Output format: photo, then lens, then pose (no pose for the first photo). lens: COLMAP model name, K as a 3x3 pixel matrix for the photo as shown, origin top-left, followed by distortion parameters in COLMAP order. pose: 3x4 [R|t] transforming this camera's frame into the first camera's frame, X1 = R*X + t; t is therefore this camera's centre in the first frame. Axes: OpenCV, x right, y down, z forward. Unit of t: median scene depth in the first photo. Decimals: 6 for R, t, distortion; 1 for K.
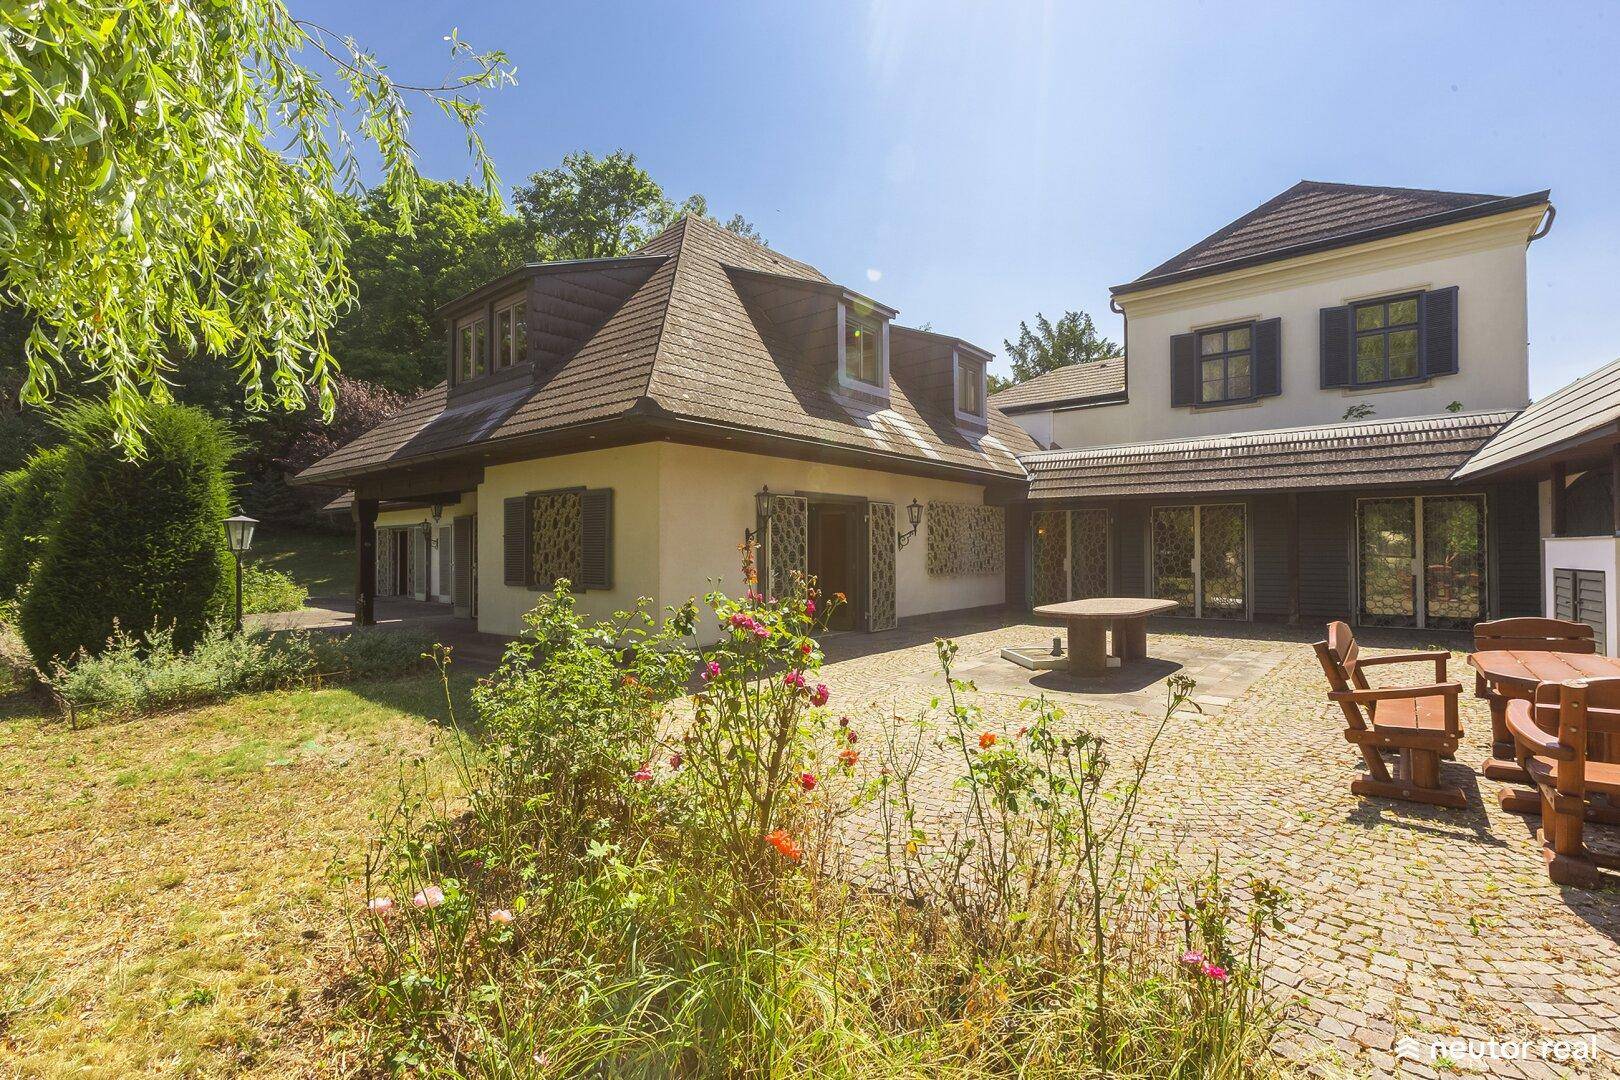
lens RADIAL K [[742.5, 0, 836.2], [0, 742.5, 540.3], [0, 0, 1]] dist [-0.002017, 0.000328]
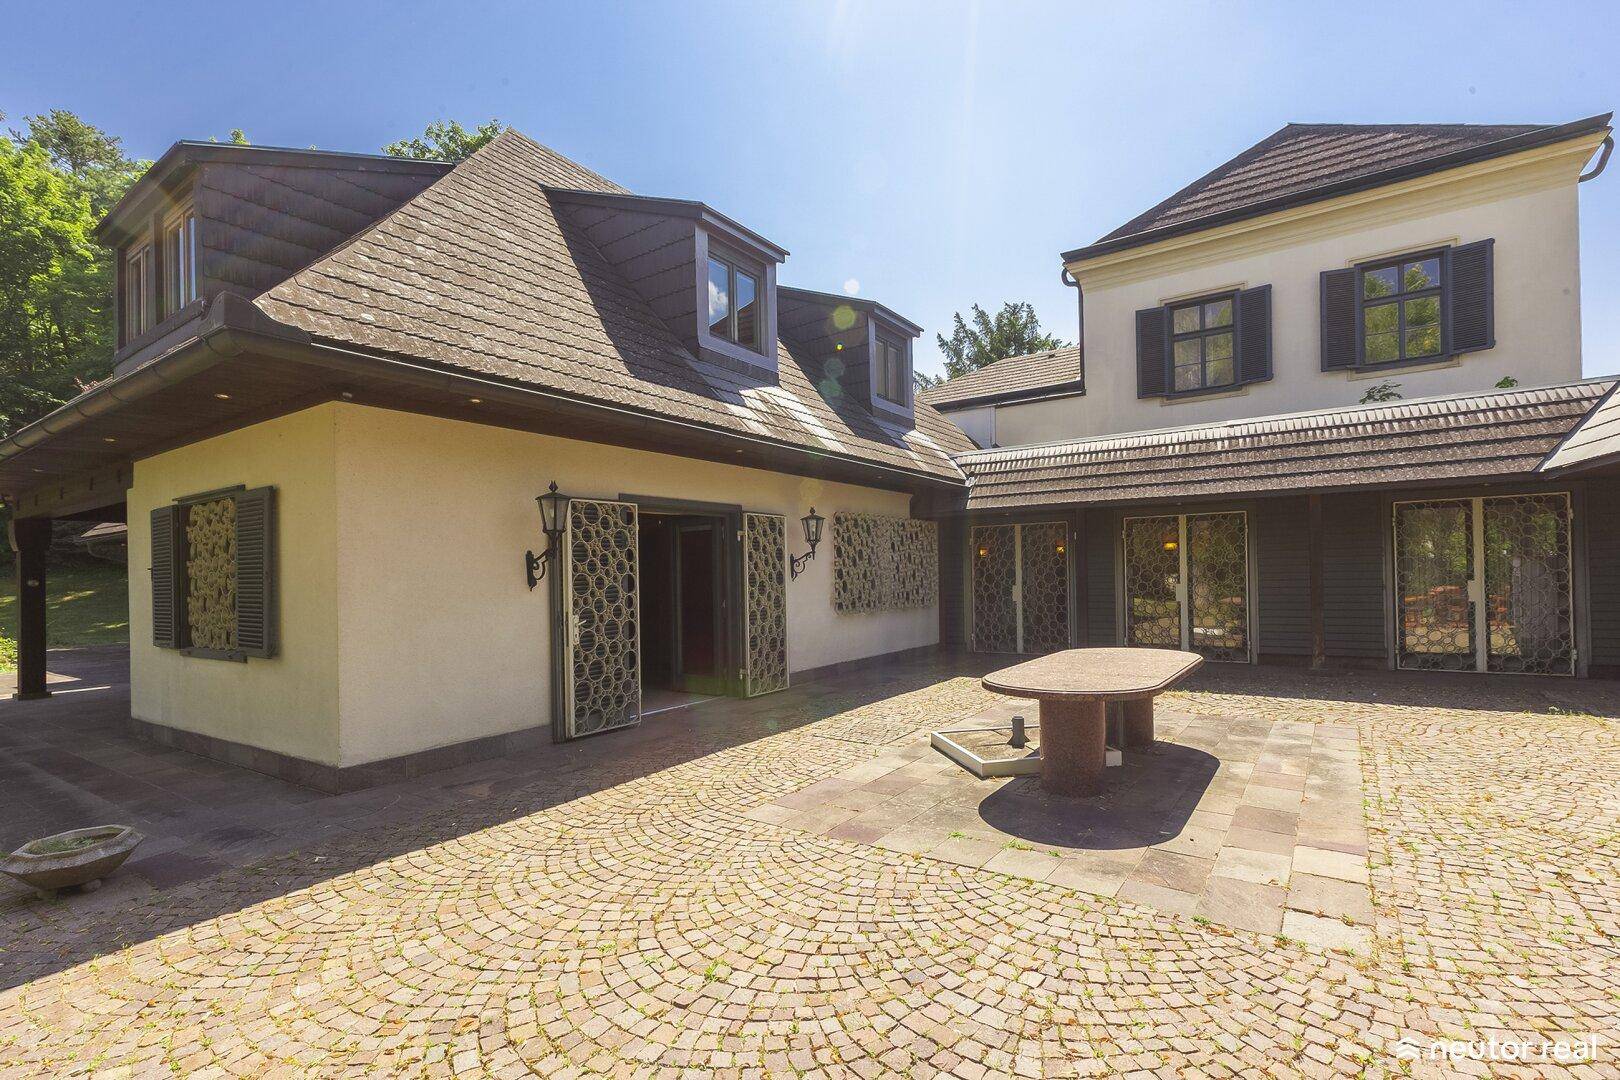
lens RADIAL K [[733.5, 0, 814.1], [0, 733.5, 570.0], [0, 0, 1]] dist [-0.000064, -0.000271]
pose [[0.998637, -0.015152, 0.049949, 0.066804], [0.014824, 0.999866, 0.006919, -0.000608], [-0.050047, -0.006169, 0.998728, 0.271312]]
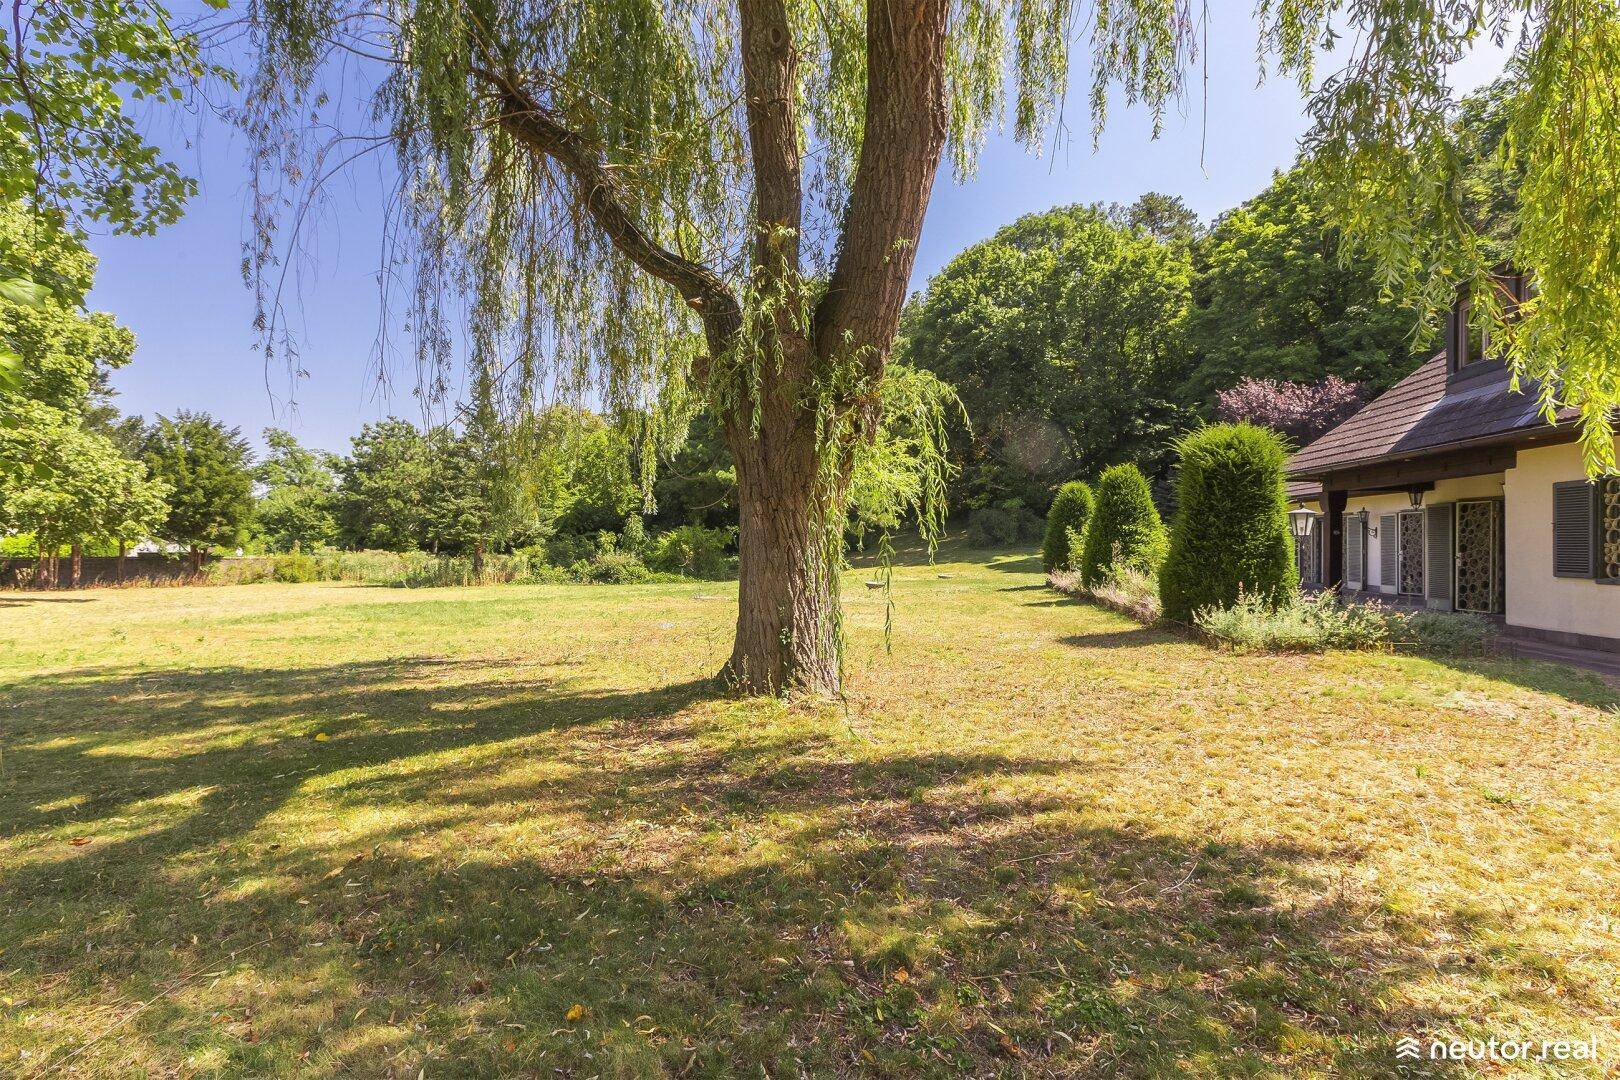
lens RADIAL K [[738.1, 0, 793.8], [0, 738.1, 535.3], [0, 0, 1]] dist [0.000726, -0.000108]
pose [[0.478172, 0.007038, -0.878238, -0.079490], [-0.000603, 0.999970, 0.007686, 0.002302], [0.878266, -0.003145, 0.478162, -0.239313]]
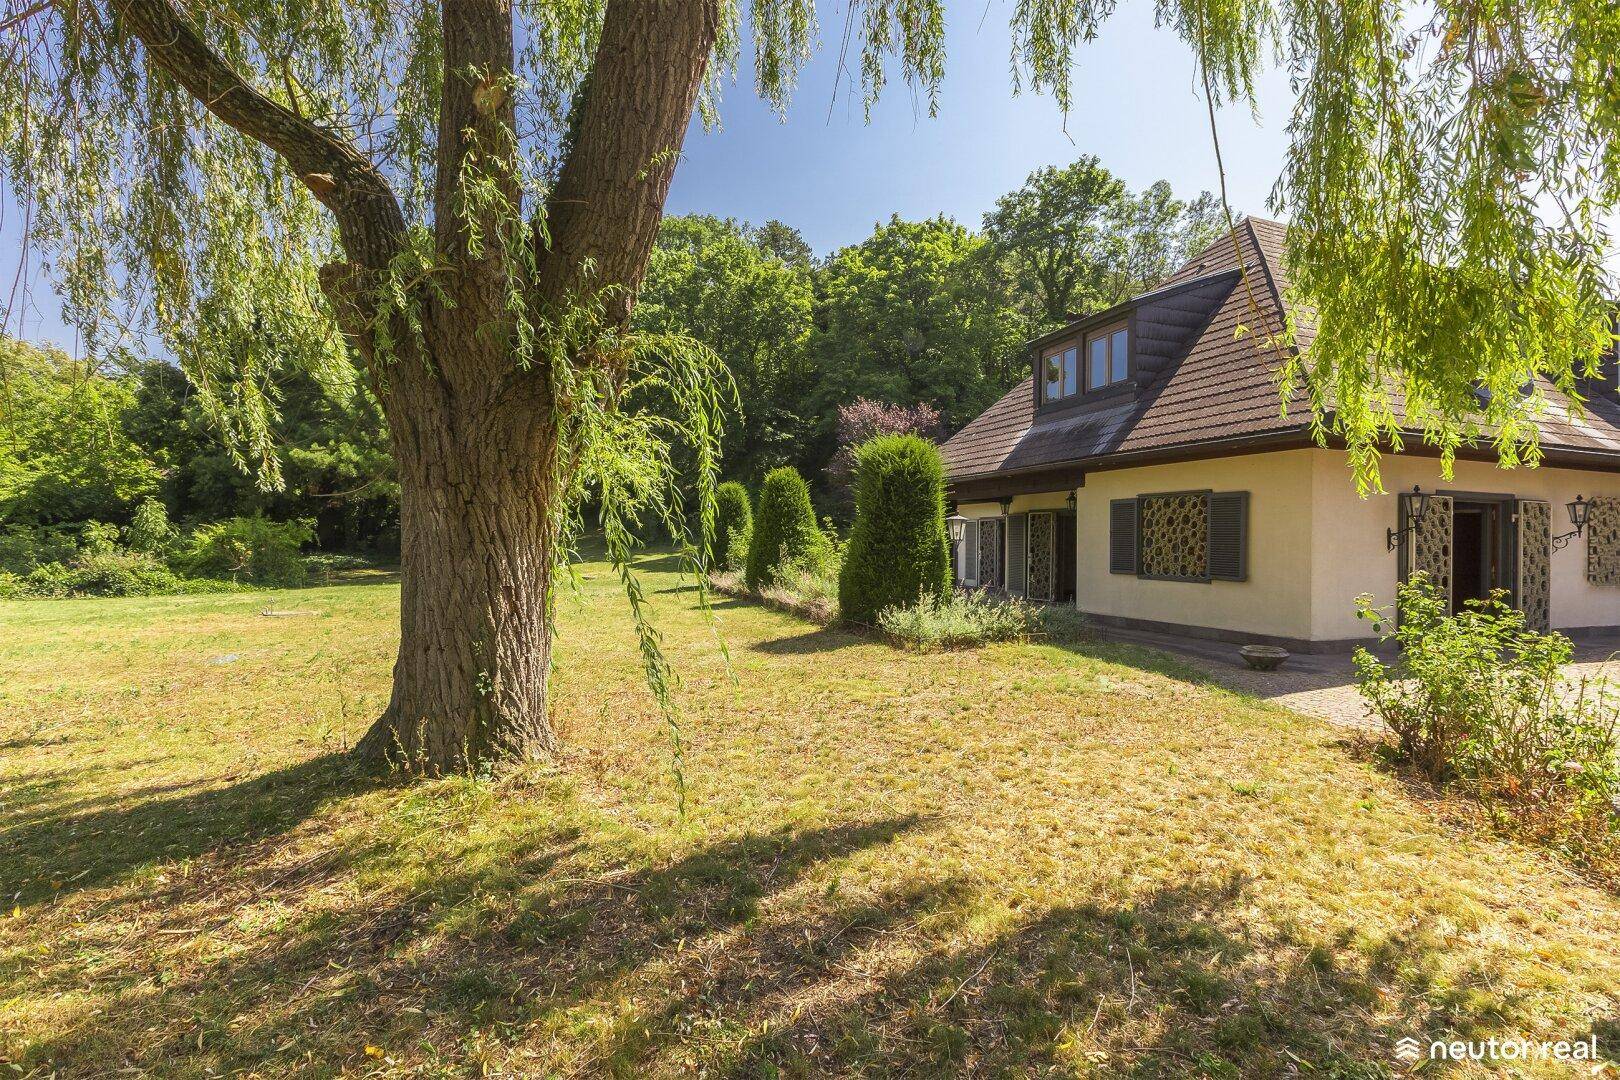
lens RADIAL K [[738.5, 0, 809.4], [0, 738.5, 535.2], [0, 0, 1]] dist [0.002507, -0.000719]
pose [[0.851765, 0.017058, -0.523646, -0.210855], [-0.015814, 0.999852, 0.006847, -0.000454], [0.523685, 0.002448, 0.851908, -0.222035]]
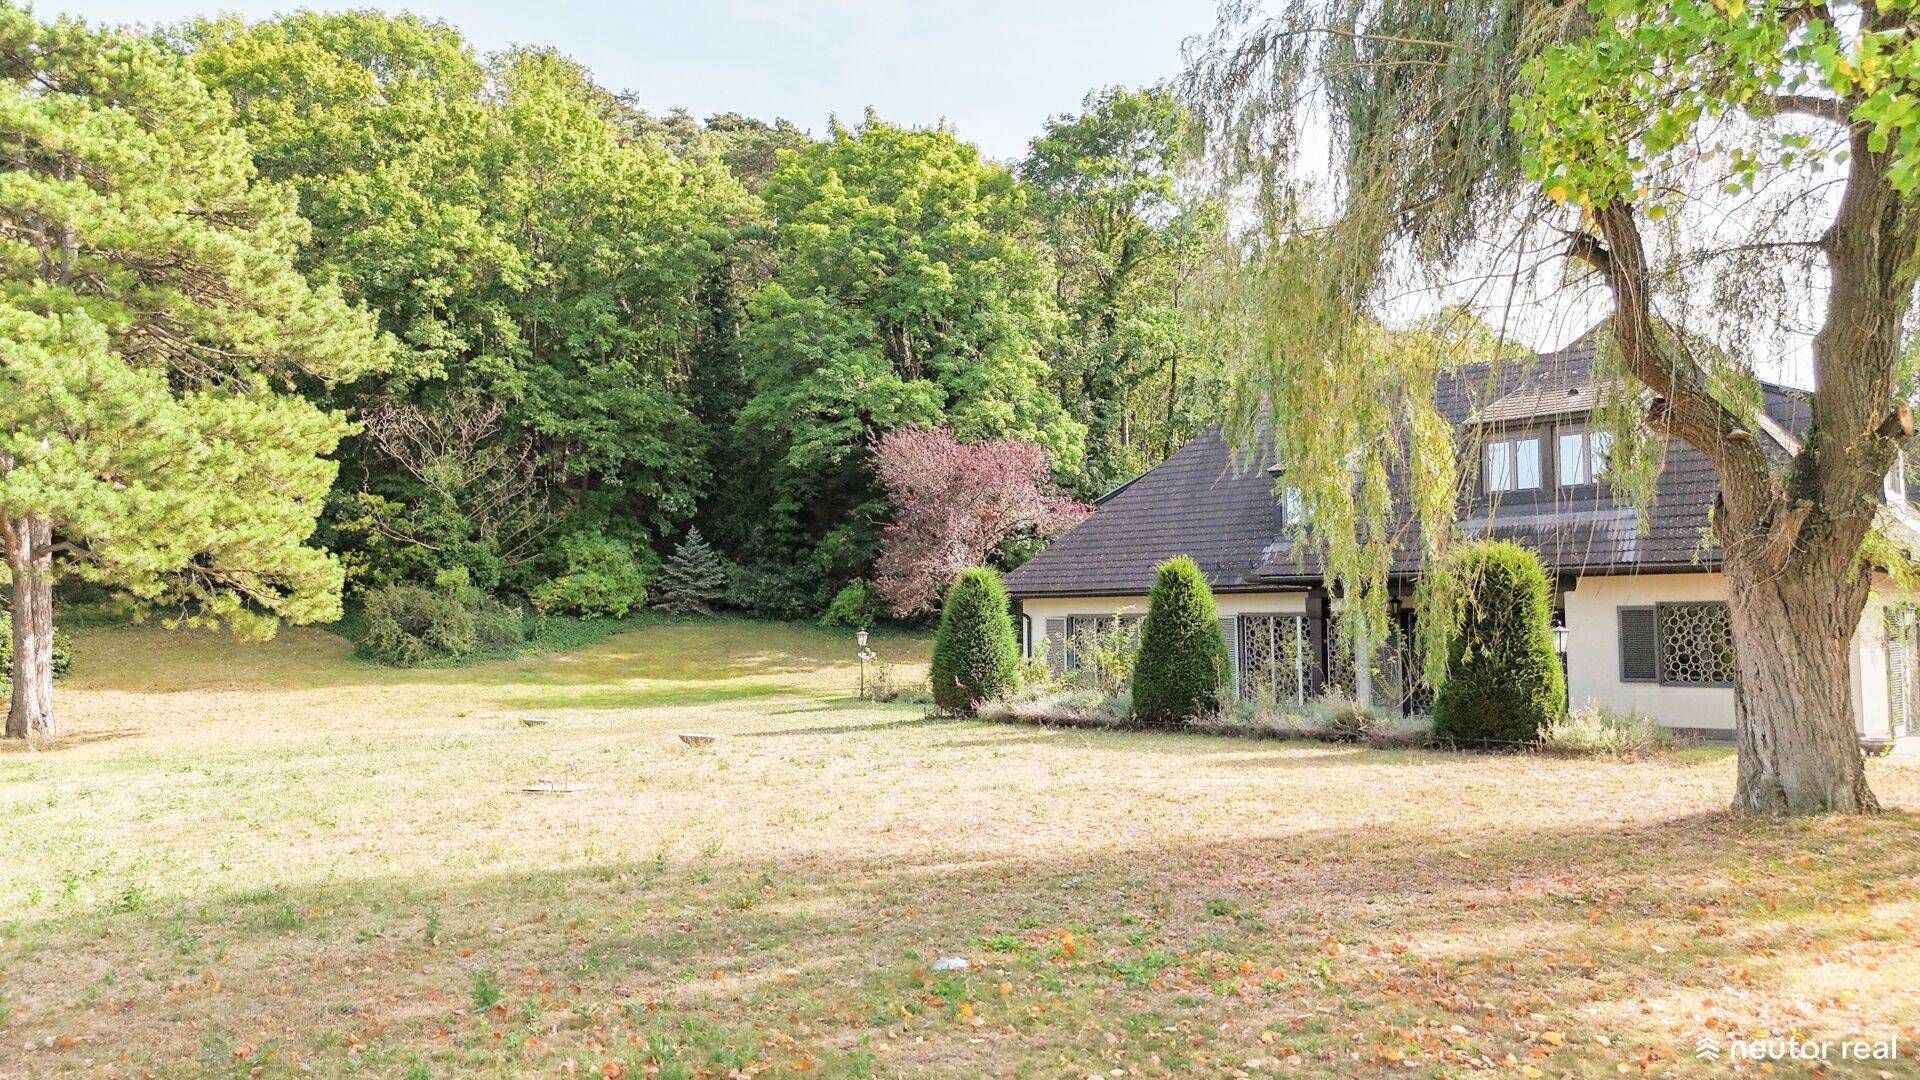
lens RADIAL K [[1464.4, 0, 960.0], [0, 1464.4, 540.0], [0, 0, 1]] dist [0.045446, 0.000083]
pose [[0.997374, 0.003187, -0.072354, -1.112411], [-0.006917, 0.998656, -0.051358, -0.028702], [0.072093, 0.051724, 0.996056, -1.183180]]
